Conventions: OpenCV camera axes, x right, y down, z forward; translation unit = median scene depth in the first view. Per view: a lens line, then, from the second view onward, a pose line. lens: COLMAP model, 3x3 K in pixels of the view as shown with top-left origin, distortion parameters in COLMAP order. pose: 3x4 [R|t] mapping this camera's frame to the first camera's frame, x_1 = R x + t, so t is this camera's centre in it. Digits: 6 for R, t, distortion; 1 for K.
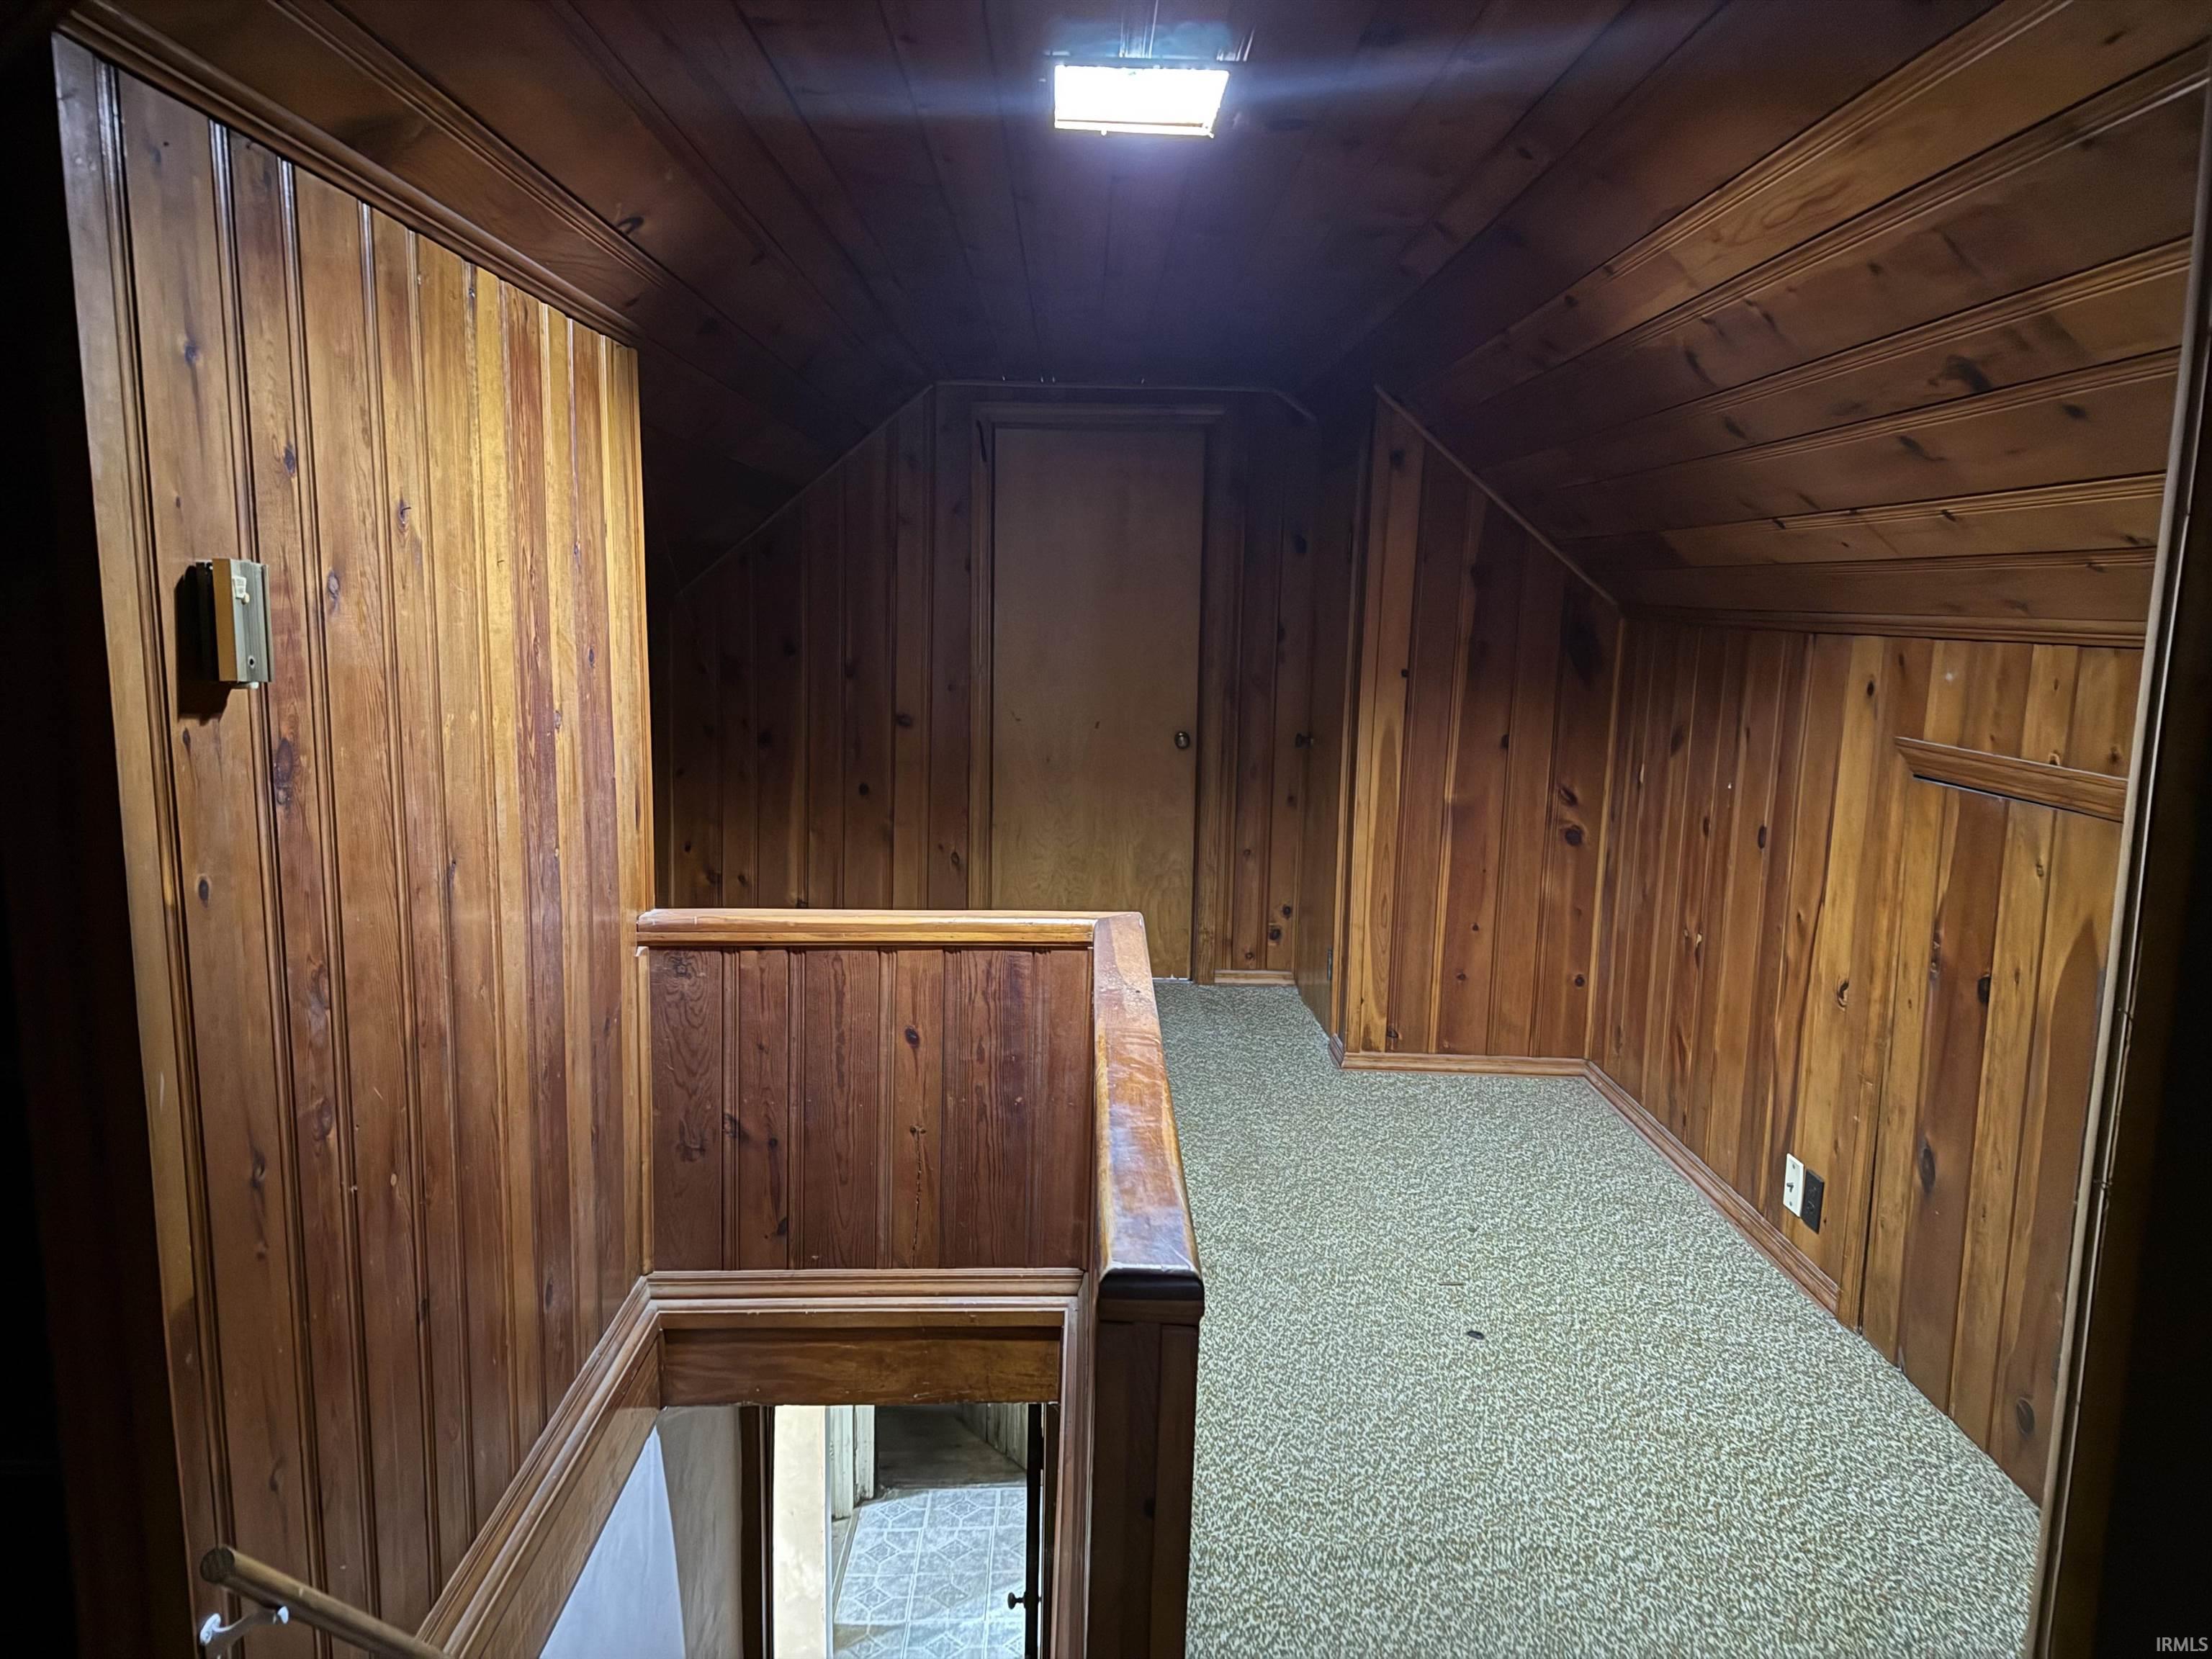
lens RADIAL K [[1548.4, 0, 1118.7], [0, 1548.4, 835.0], [0, 0, 1]] dist [0.055910, -0.004198]
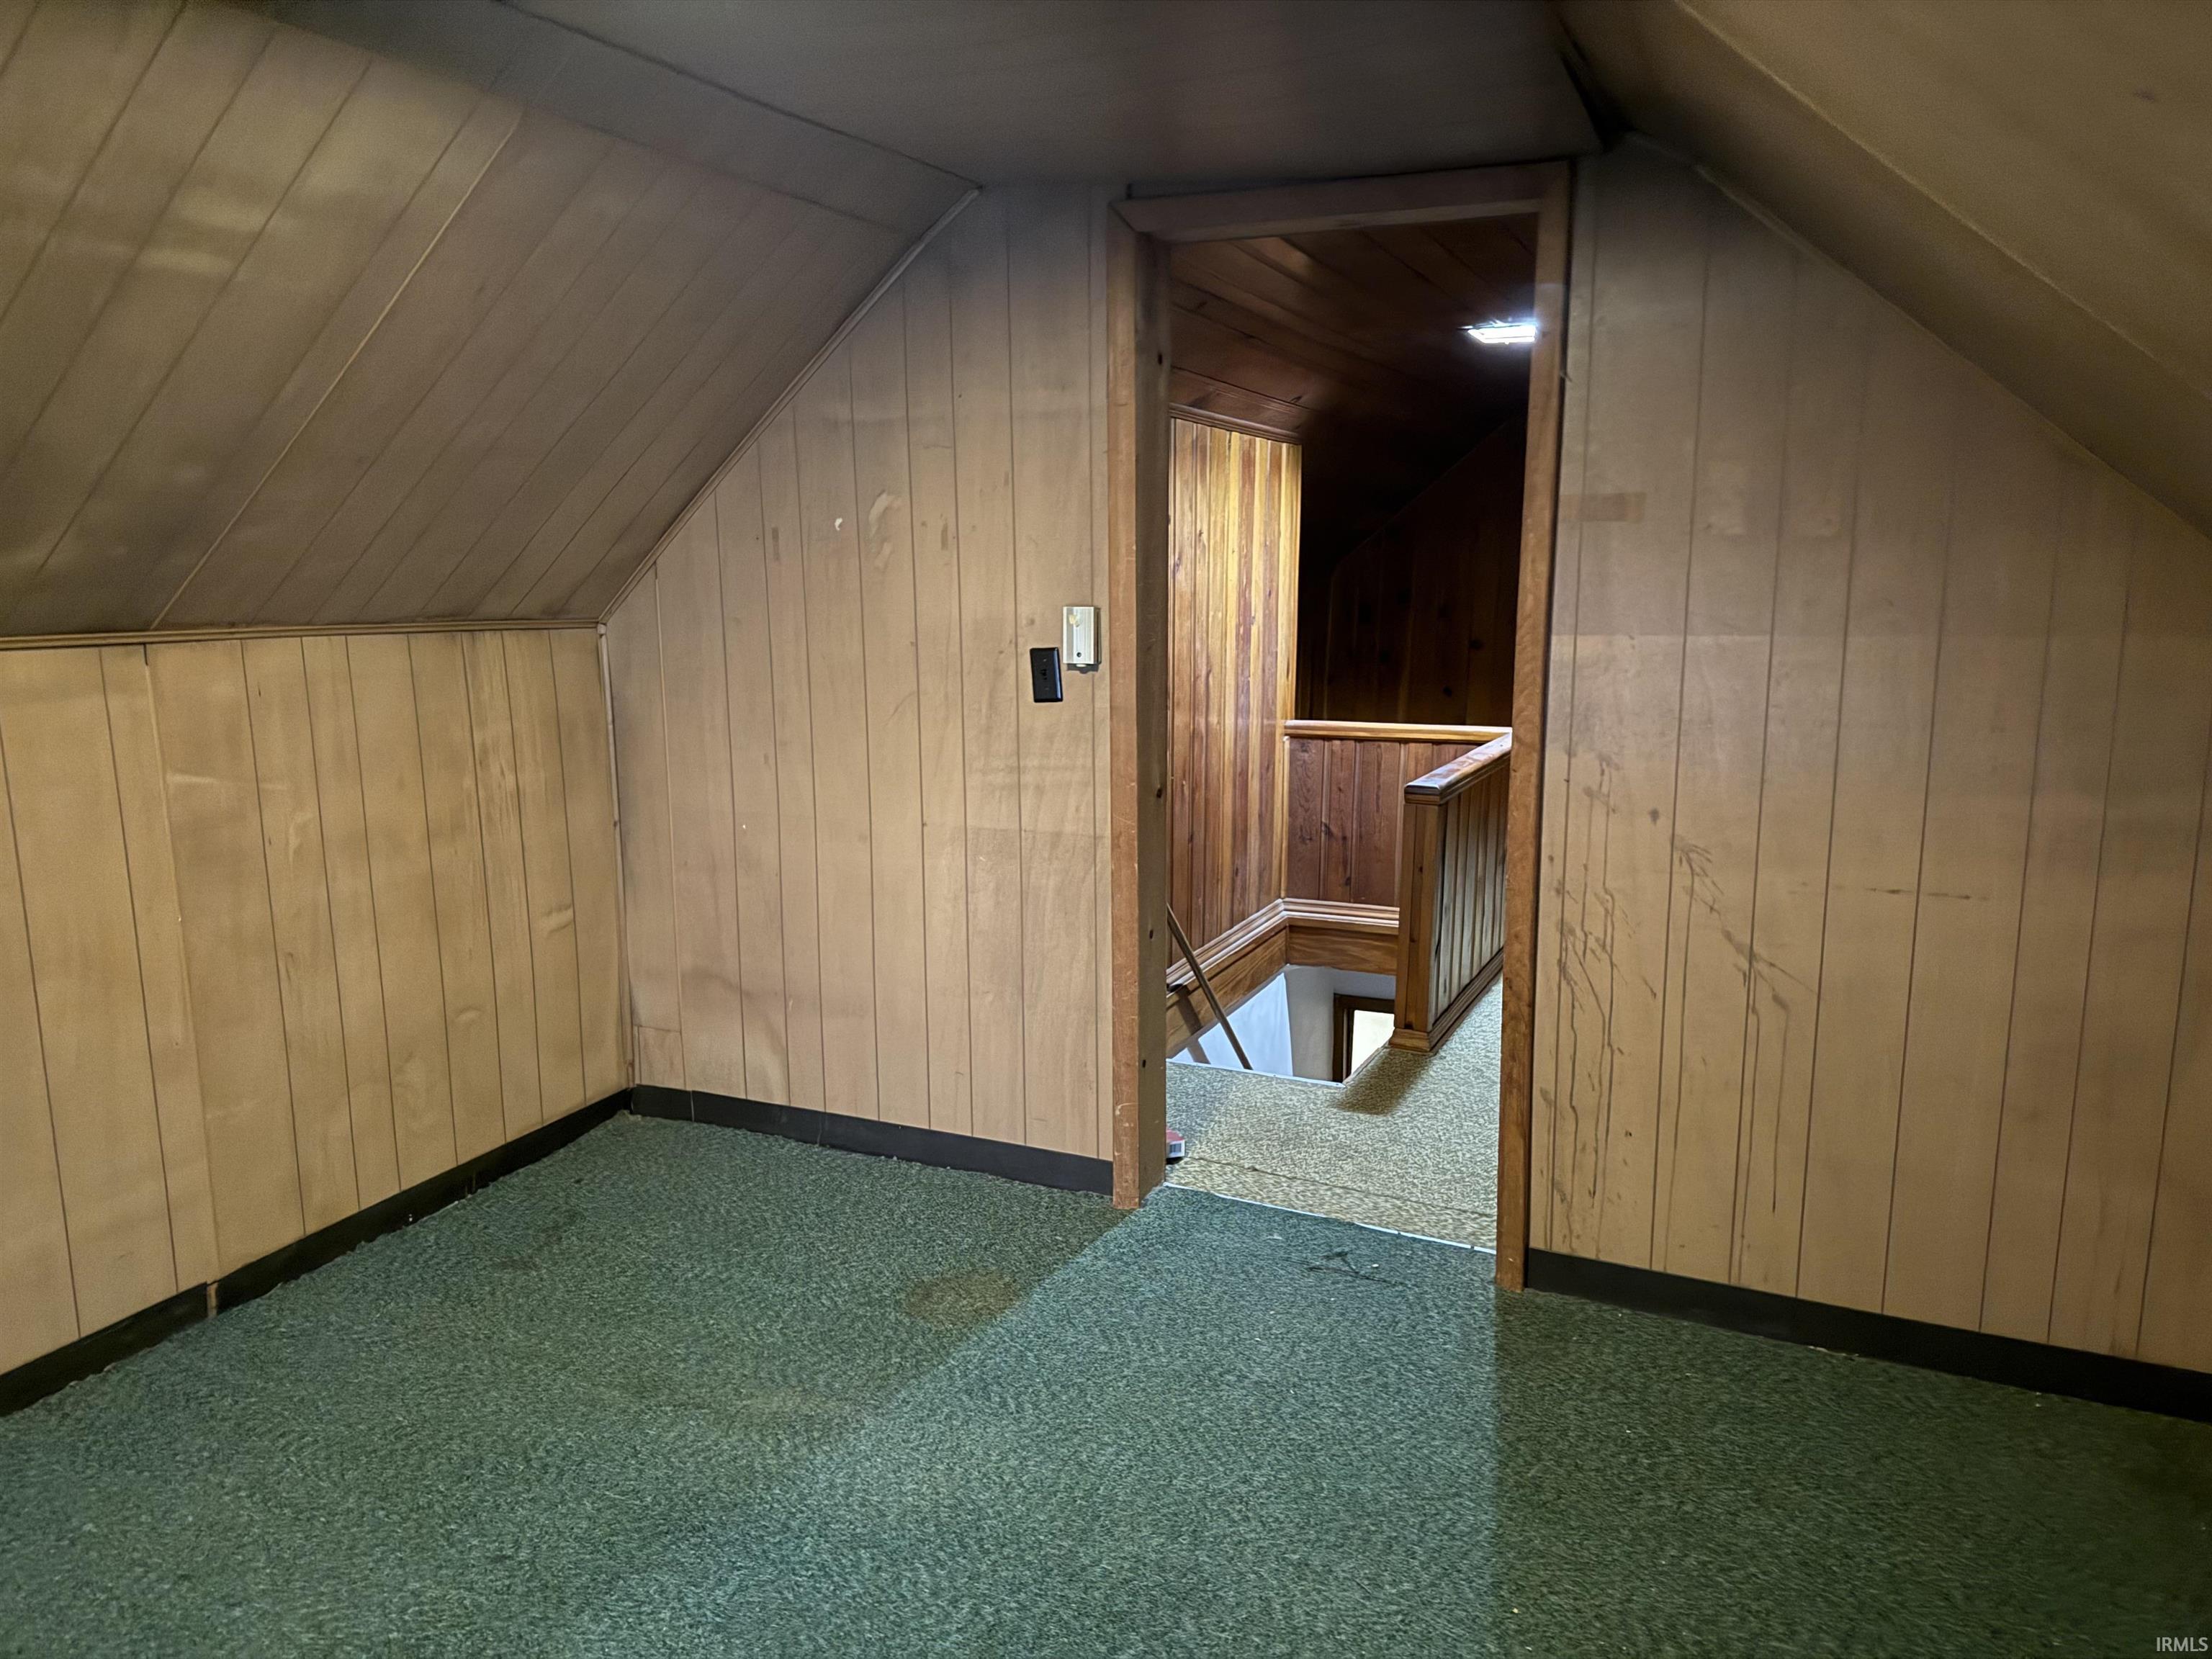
lens RADIAL K [[1548.4, 0, 1118.7], [0, 1548.4, 835.0], [0, 0, 1]] dist [0.055910, -0.004198]
pose [[0.901478, 0.056818, -0.429080, 0.407837], [-0.049303, 0.998374, 0.028621, 0.165192], [0.430008, -0.004646, 0.902813, -1.016193]]
